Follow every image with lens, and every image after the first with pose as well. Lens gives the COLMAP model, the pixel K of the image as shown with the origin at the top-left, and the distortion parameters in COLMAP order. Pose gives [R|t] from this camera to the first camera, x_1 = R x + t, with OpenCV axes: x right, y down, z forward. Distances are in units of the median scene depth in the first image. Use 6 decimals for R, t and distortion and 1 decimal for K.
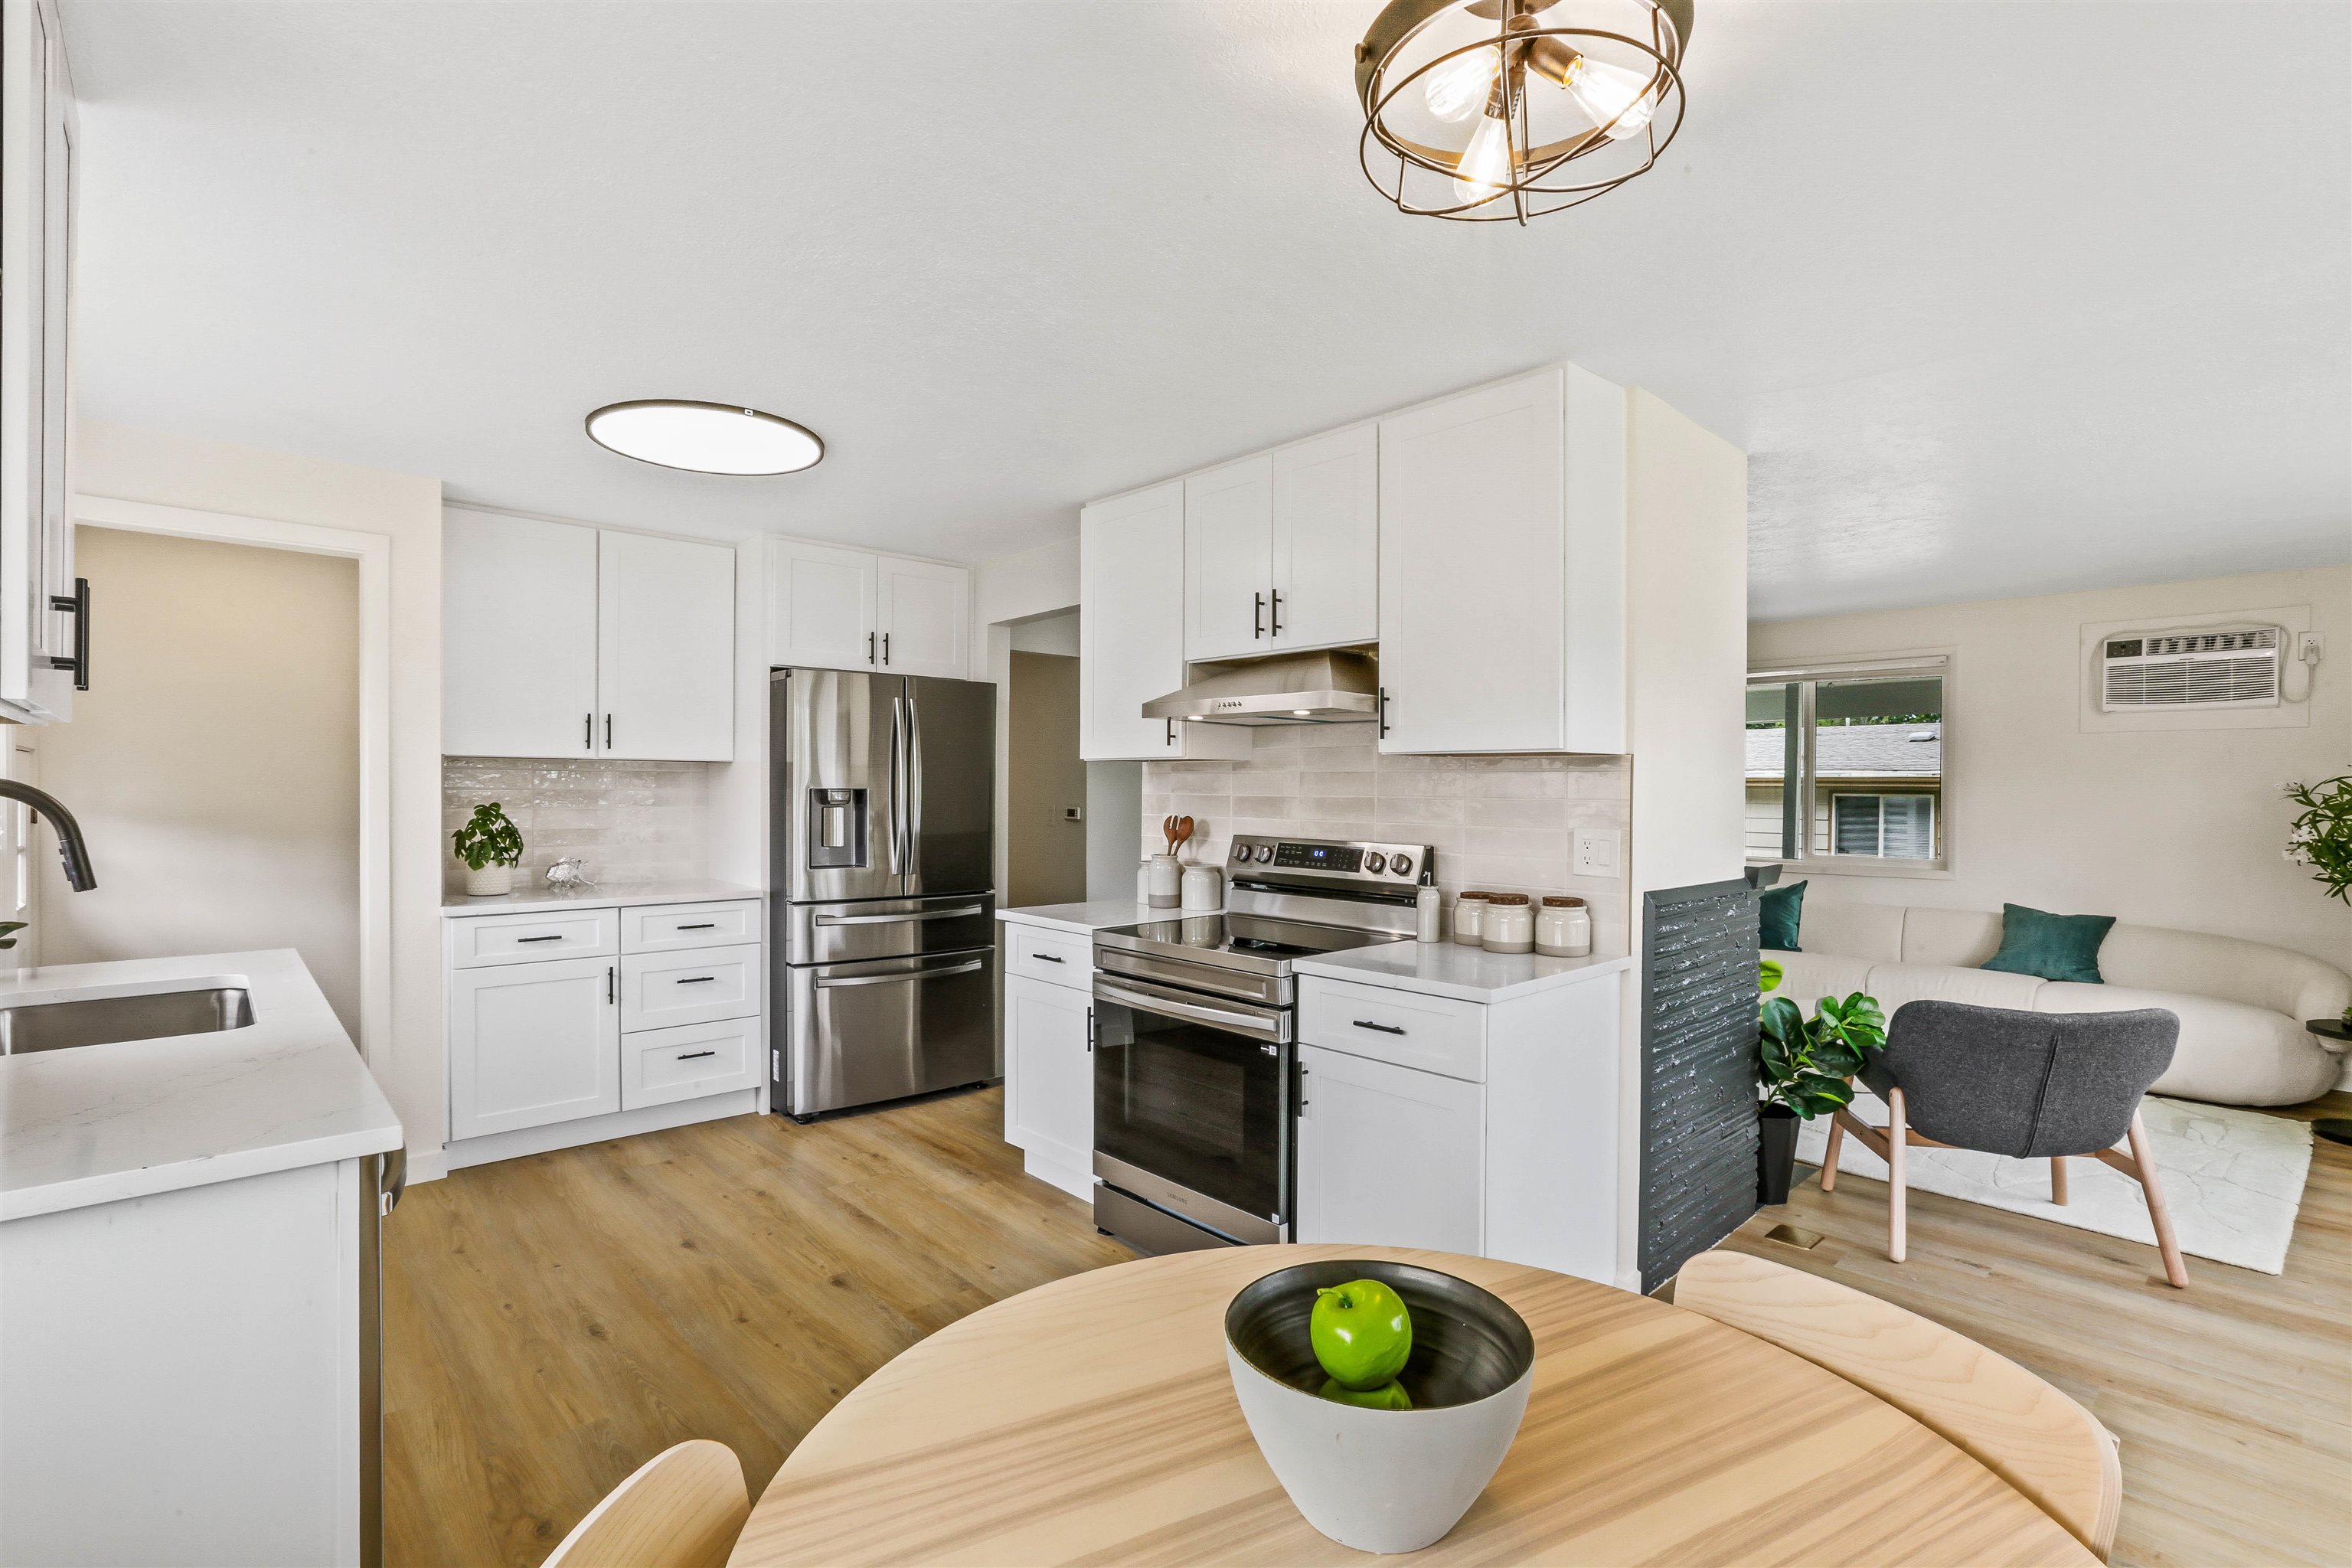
lens RADIAL K [[1087.0, 0, 1172.9], [0, 1087.0, 791.1], [0, 0, 1]] dist [-0.001386, 0.000209]
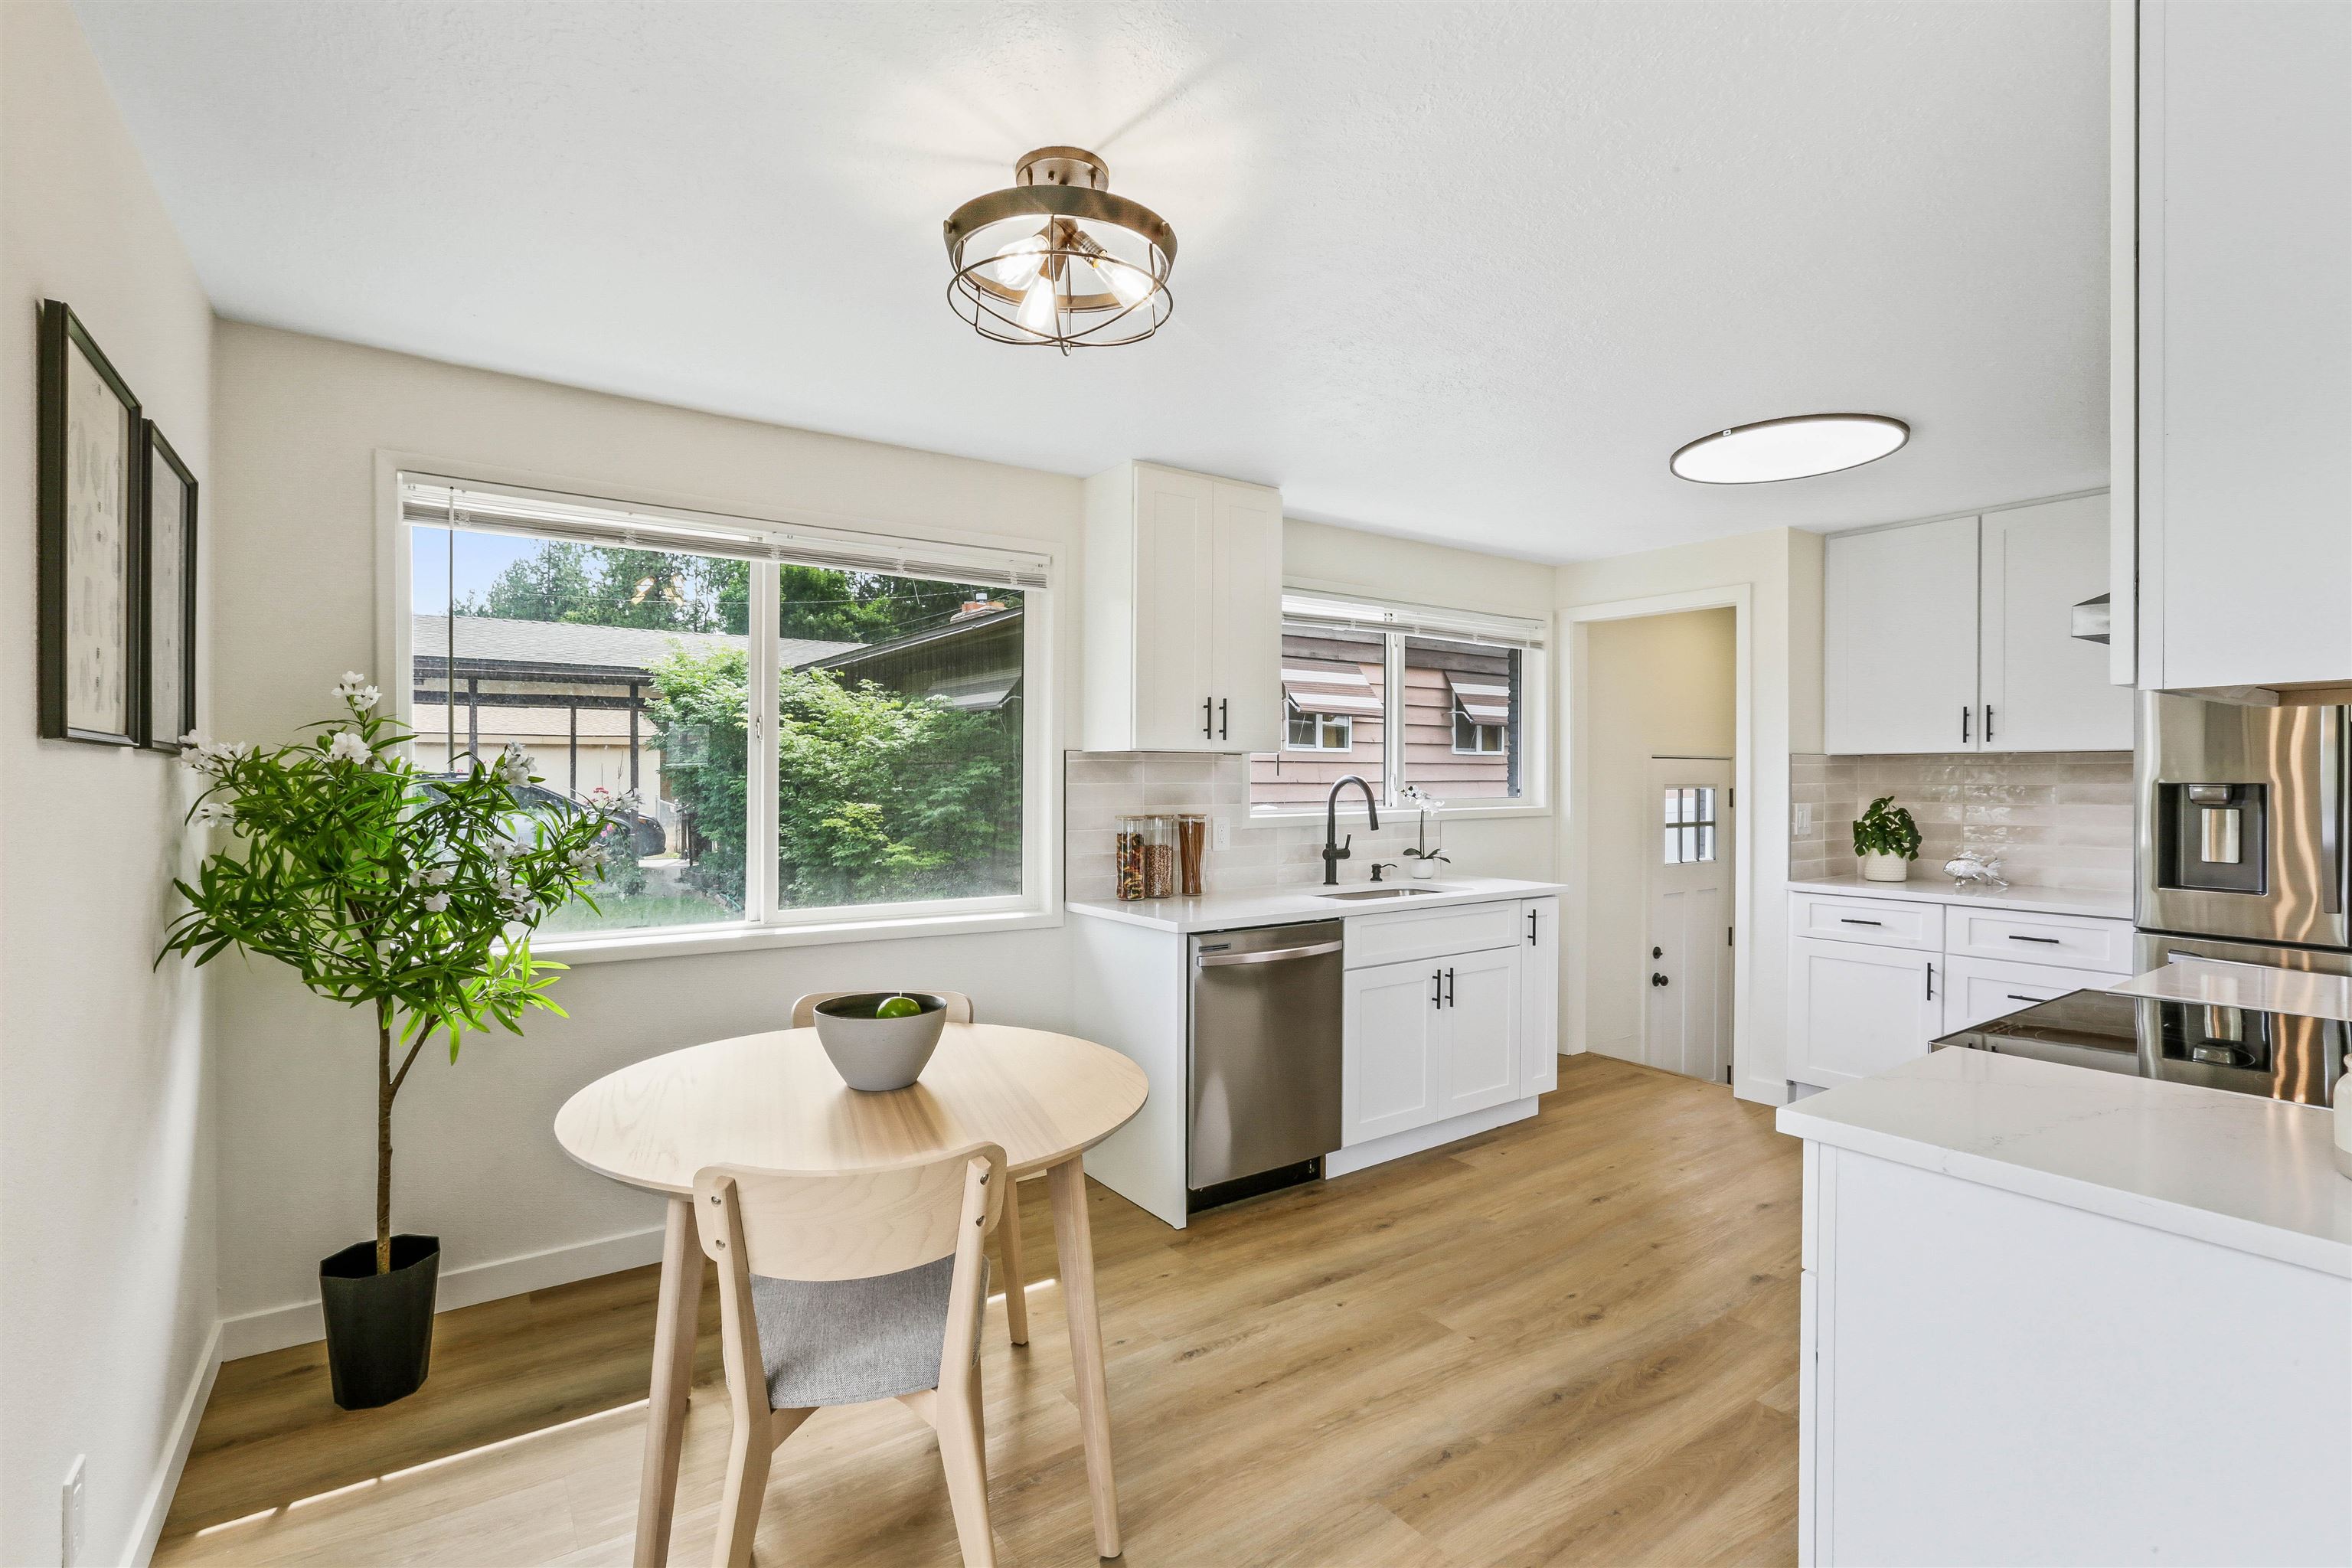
lens RADIAL K [[1064.3, 0, 1165.0], [0, 1064.3, 776.6], [0, 0, 1]] dist [-0.001561, 0.000015]
pose [[-0.125334, -0.005106, -0.992101, 0.621521], [-0.005896, 0.999973, -0.004401, 0.000151], [0.992097, 0.005298, -0.125361, 0.499021]]
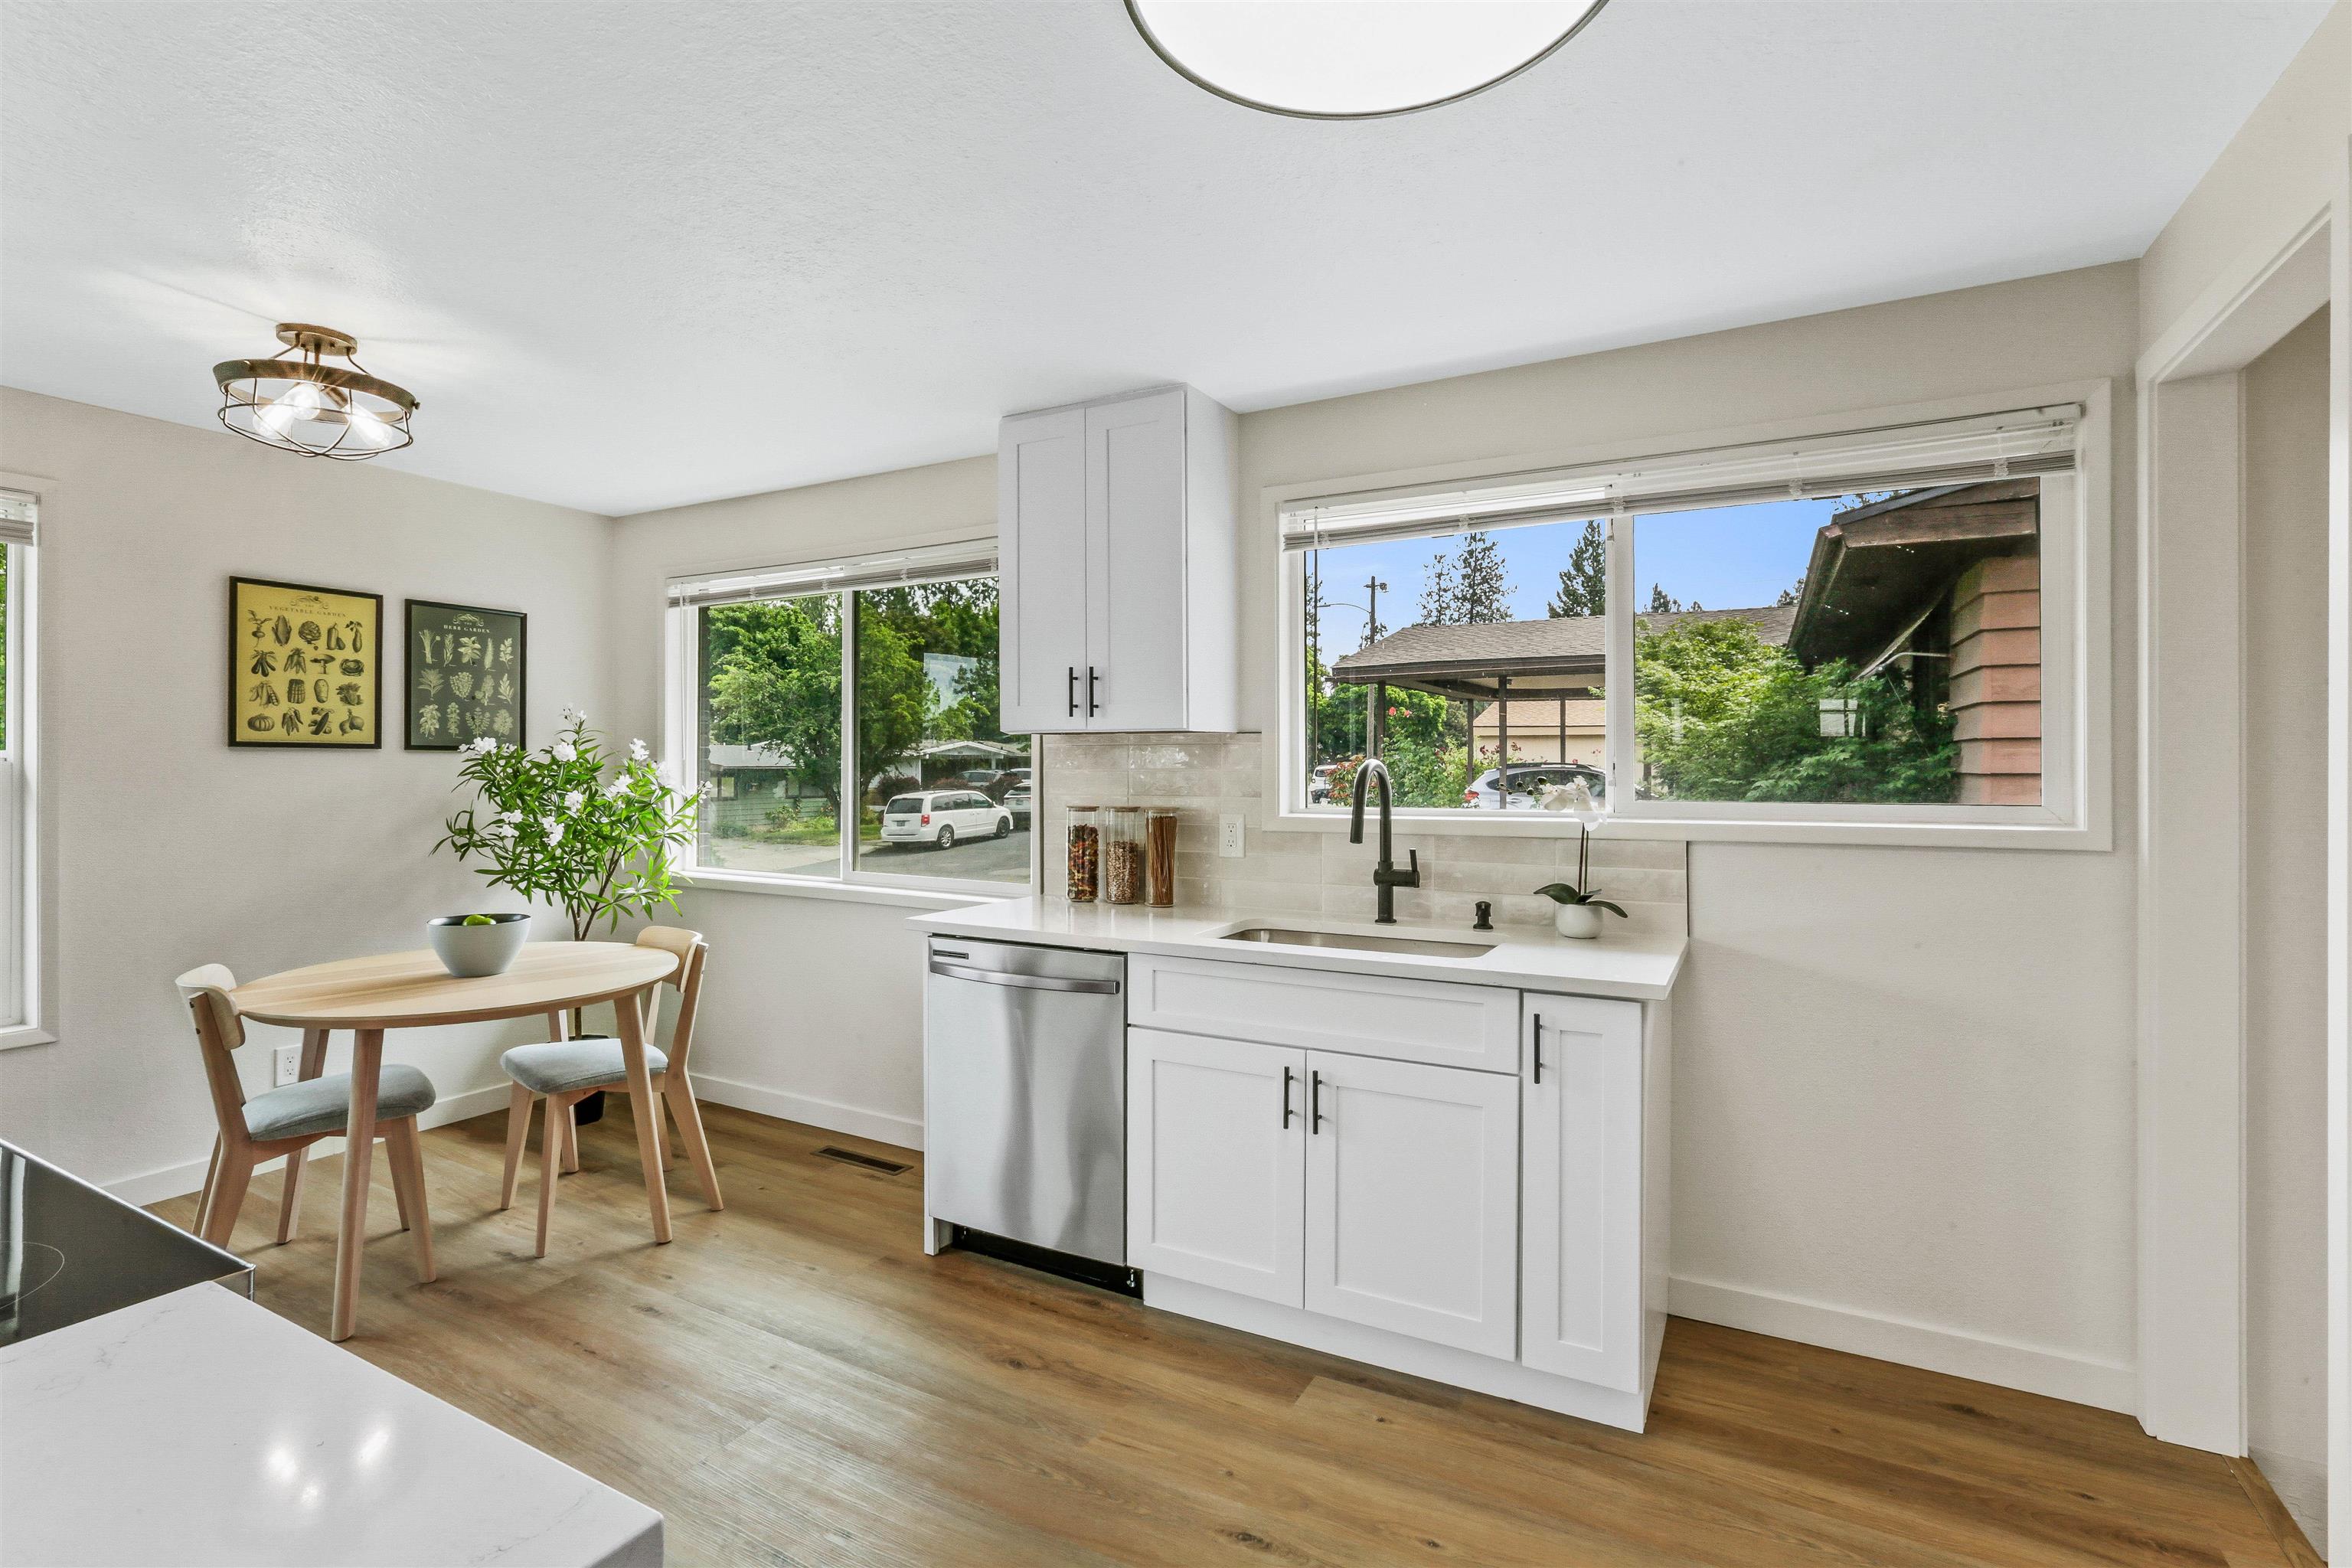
lens RADIAL K [[1088.3, 0, 1164.4], [0, 1088.3, 762.1], [0, 0, 1]] dist [-0.003135, -0.000275]
pose [[-0.943817, -0.008045, -0.330370, -0.188474], [-0.008332, 0.999965, -0.000548, -0.003727], [0.330363, 0.002235, -0.943851, 1.279063]]
